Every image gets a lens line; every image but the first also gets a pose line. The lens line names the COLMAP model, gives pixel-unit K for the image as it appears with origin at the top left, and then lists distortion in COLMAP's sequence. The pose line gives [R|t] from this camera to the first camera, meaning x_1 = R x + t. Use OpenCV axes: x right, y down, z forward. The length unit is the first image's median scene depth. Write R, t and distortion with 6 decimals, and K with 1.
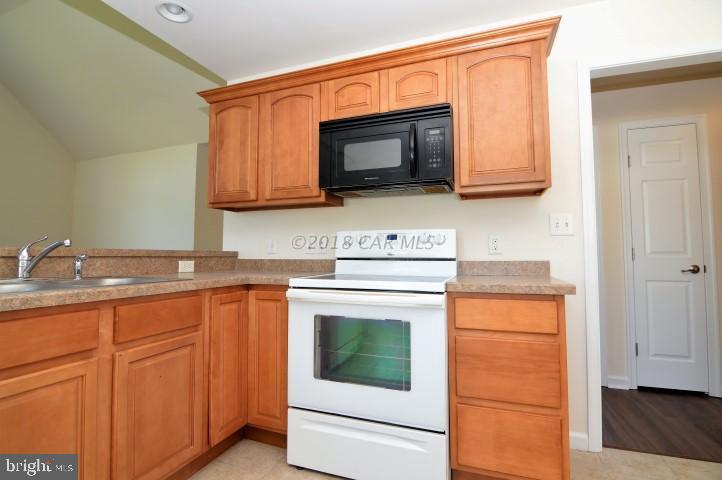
lens RADIAL K [[354.4, 0, 357.3], [0, 354.4, 234.9], [0, 0, 1]] dist [-0.011384, -0.002467]
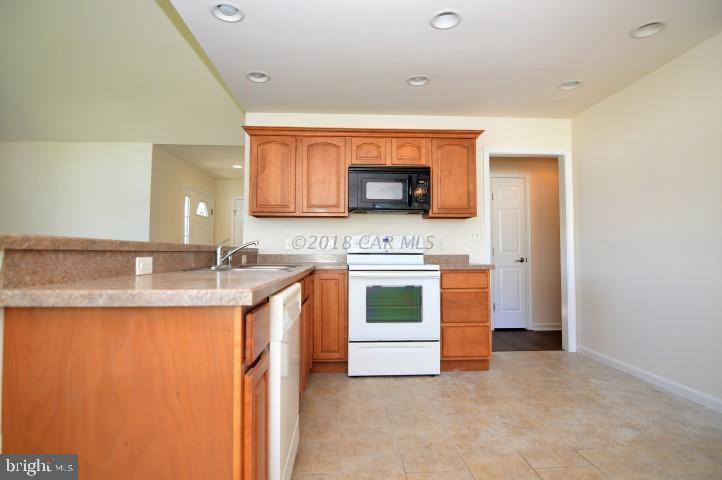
lens RADIAL K [[373.7, 0, 355.8], [0, 373.7, 234.5], [0, 0, 1]] dist [-0.007272, -0.005468]
pose [[0.916401, 0.021508, 0.399683, -0.786789], [-0.024790, 0.999688, 0.003042, -0.024276], [-0.399493, -0.012696, 0.916648, -0.557284]]
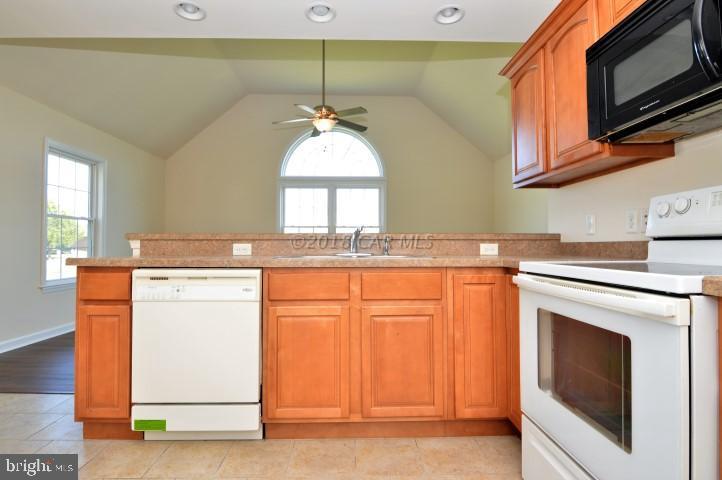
lens RADIAL K [[373.7, 0, 357.1], [0, 373.7, 234.0], [0, 0, 1]] dist [-0.007272, -0.005468]
pose [[0.377551, -0.030609, -0.925483, 0.444393], [0.054224, 0.998469, -0.010902, 0.043293], [0.924400, -0.046067, 0.378633, 0.282057]]
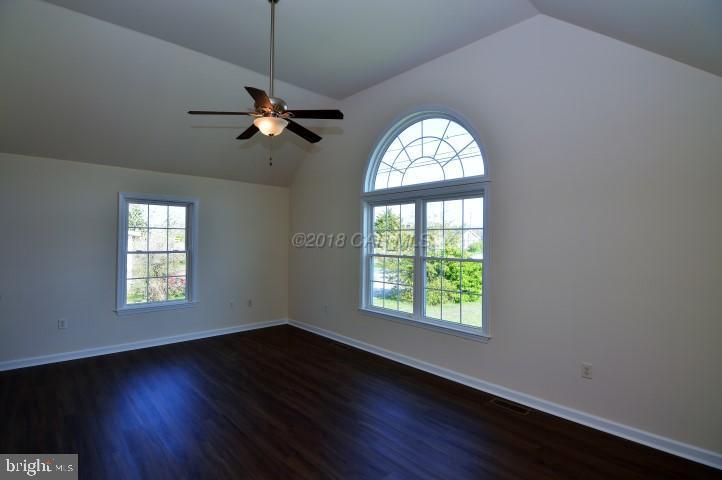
lens RADIAL K [[354.4, 0, 356.7], [0, 354.4, 241.9], [0, 0, 1]] dist [-0.011384, -0.002467]
pose [[-0.459801, -0.013896, -0.887913, -0.631146], [0.037886, 0.998660, -0.035248, -0.106788], [0.887213, -0.049847, -0.458659, 2.079724]]
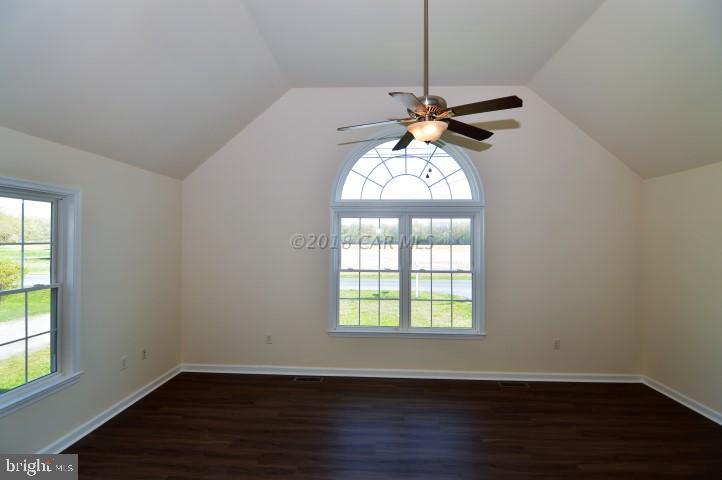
lens RADIAL K [[354.4, 0, 358.2], [0, 354.4, 239.7], [0, 0, 1]] dist [-0.011384, -0.002467]
pose [[0.307819, -0.003451, -0.951439, -0.686714], [0.052943, 0.998506, 0.013506, -0.330153], [0.949971, -0.054529, 0.307541, 0.366774]]
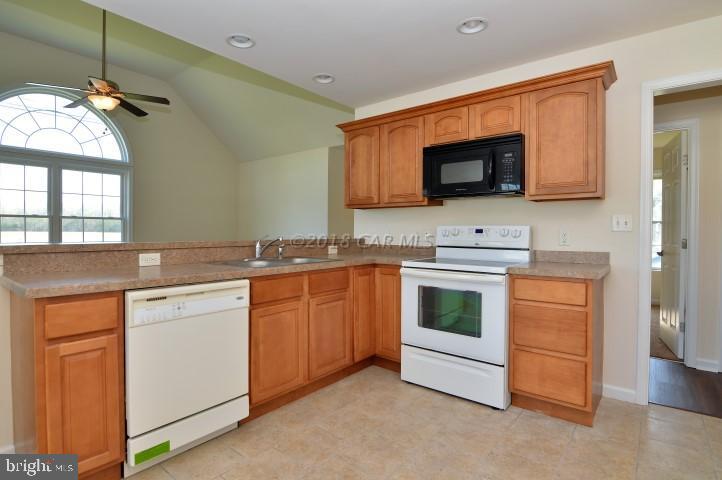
lens RADIAL K [[373.7, 0, 355.0], [0, 373.7, 235.4], [0, 0, 1]] dist [-0.007272, -0.005468]
pose [[0.948832, 0.007465, -0.315694, 0.110073], [0.014206, 0.997699, 0.066291, -0.086033], [0.315463, -0.067384, 0.946542, -0.514347]]
